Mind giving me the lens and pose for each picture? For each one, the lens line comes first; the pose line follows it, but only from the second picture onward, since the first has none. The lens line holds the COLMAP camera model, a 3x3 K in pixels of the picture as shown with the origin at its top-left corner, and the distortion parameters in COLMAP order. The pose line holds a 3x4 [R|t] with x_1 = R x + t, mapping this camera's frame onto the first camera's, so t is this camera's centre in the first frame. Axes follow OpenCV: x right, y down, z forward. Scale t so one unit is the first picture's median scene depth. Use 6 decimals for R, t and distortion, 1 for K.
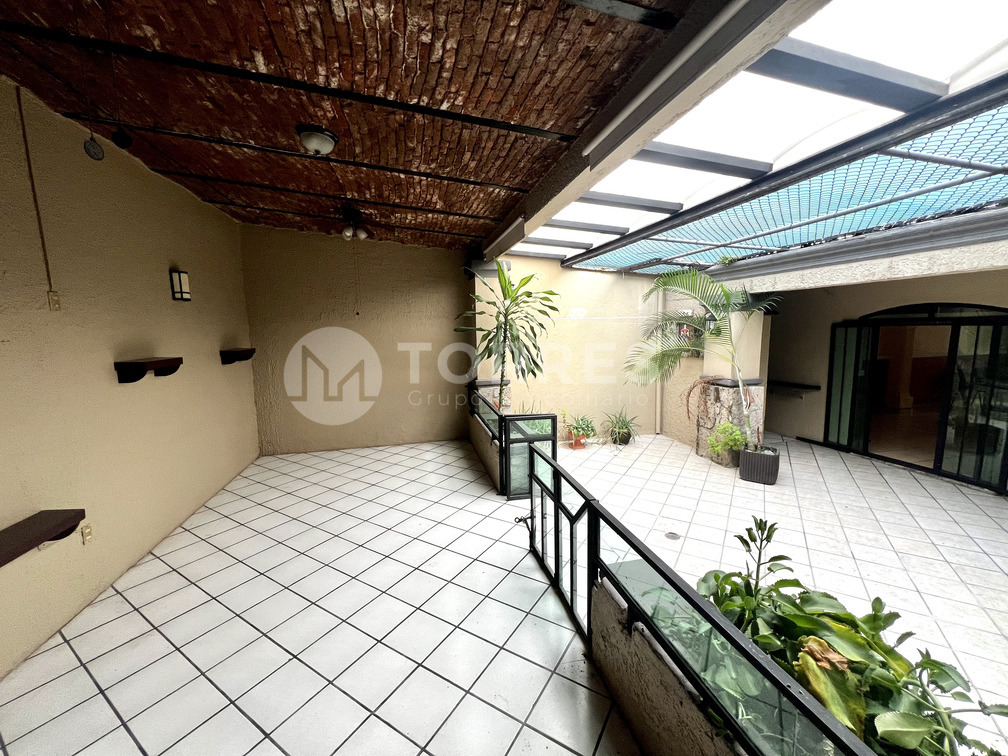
lens RADIAL K [[405.4, 0, 500.8], [0, 405.4, 377.0], [0, 0, 1]] dist [-0.000697, -0.000372]
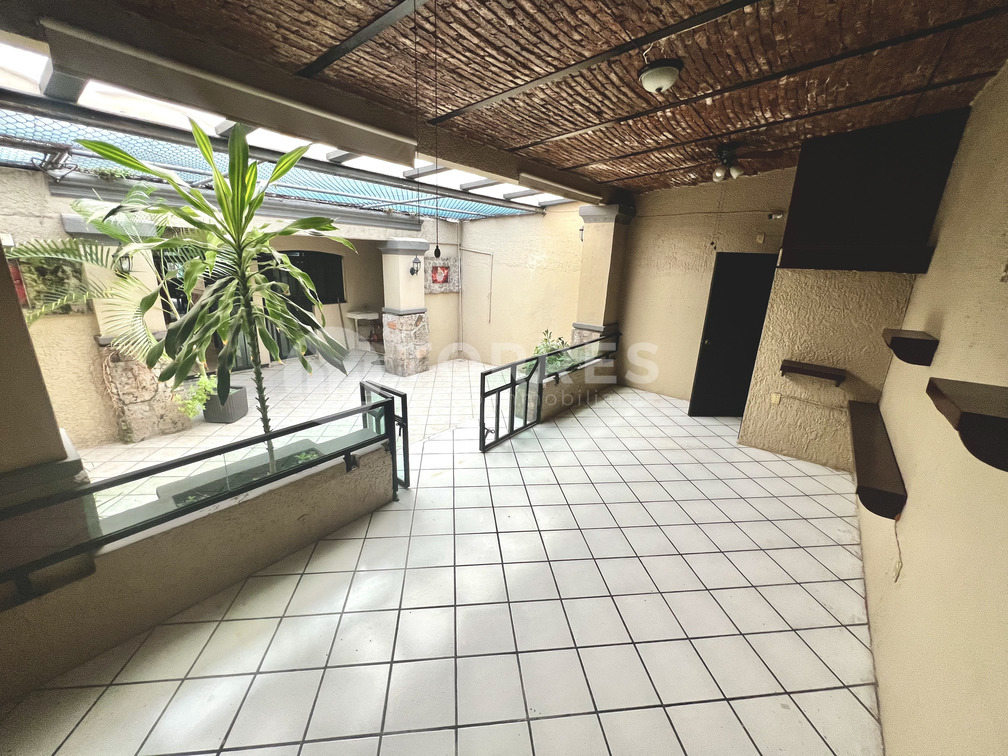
lens RADIAL K [[405.4, 0, 500.8], [0, 405.4, 377.0], [0, 0, 1]] dist [-0.000697, -0.000372]
pose [[-0.625984, -0.222964, 0.747283, -0.922122], [0.069244, 0.938579, 0.338044, -0.247363], [-0.776756, 0.263355, -0.572097, 1.720213]]
